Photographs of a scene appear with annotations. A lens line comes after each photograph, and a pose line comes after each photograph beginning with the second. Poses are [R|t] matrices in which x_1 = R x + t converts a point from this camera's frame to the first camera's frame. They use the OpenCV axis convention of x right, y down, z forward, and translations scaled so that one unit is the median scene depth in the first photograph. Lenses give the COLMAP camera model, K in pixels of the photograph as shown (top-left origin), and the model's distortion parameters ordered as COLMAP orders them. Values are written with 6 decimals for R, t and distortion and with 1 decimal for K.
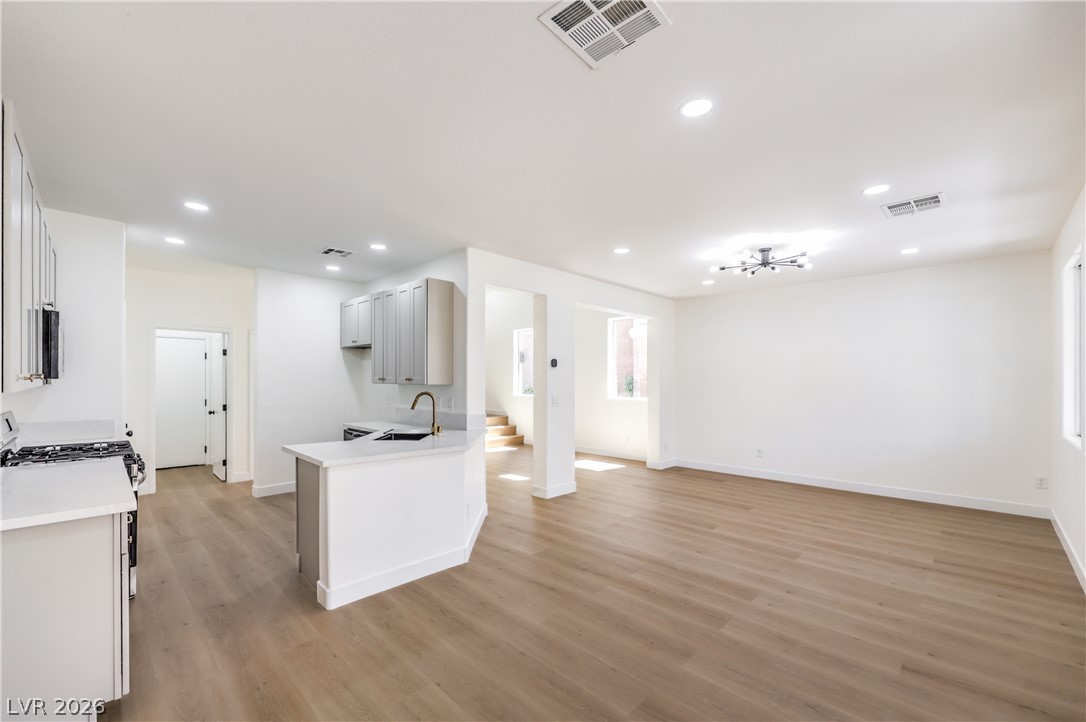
lens RADIAL K [[451.5, 0, 540.0], [0, 451.5, 378.6], [0, 0, 1]] dist [0.000857, 0.000264]
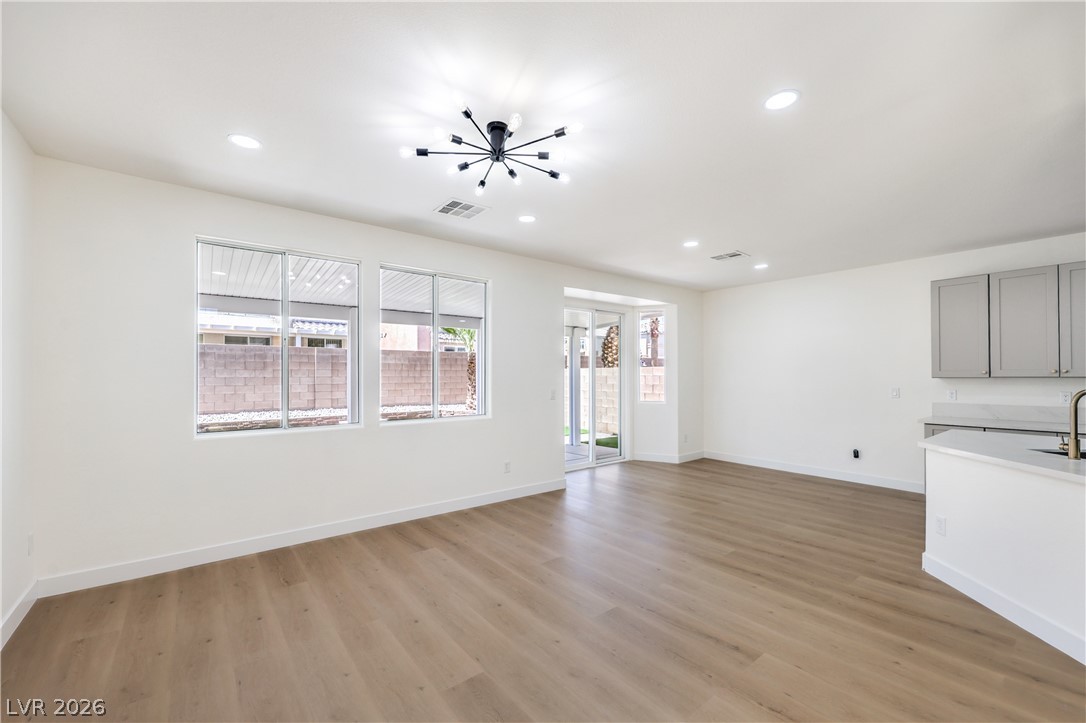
lens RADIAL K [[431.6, 0, 534.8], [0, 431.6, 376.1], [0, 0, 1]] dist [-0.008186, 0.000033]
pose [[-0.989894, 0.002347, 0.141786, 0.490739], [0.001823, 0.999991, -0.003827, 0.013201], [-0.141794, -0.003530, -0.989890, 1.948650]]
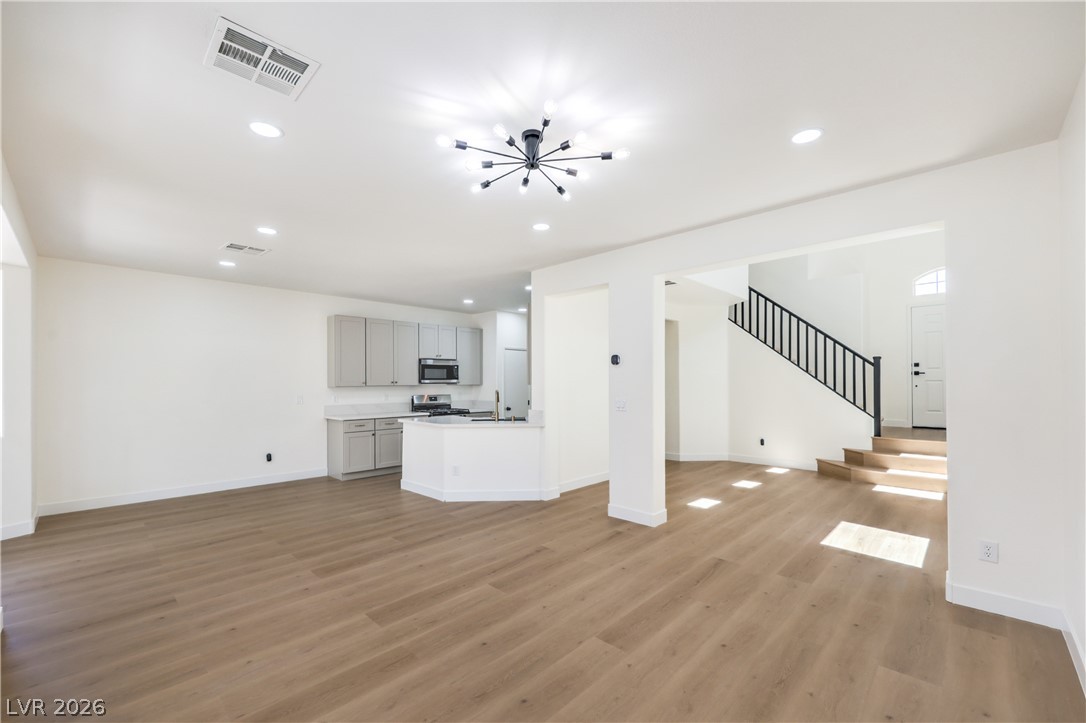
lens RADIAL K [[451.5, 0, 540.0], [0, 451.5, 379.1], [0, 0, 1]] dist [0.000857, 0.000264]
pose [[0.001287, -0.012843, -0.999917, 1.343266], [0.010485, 0.999863, -0.012829, 0.016582], [0.999944, -0.010467, 0.001422, 1.306720]]
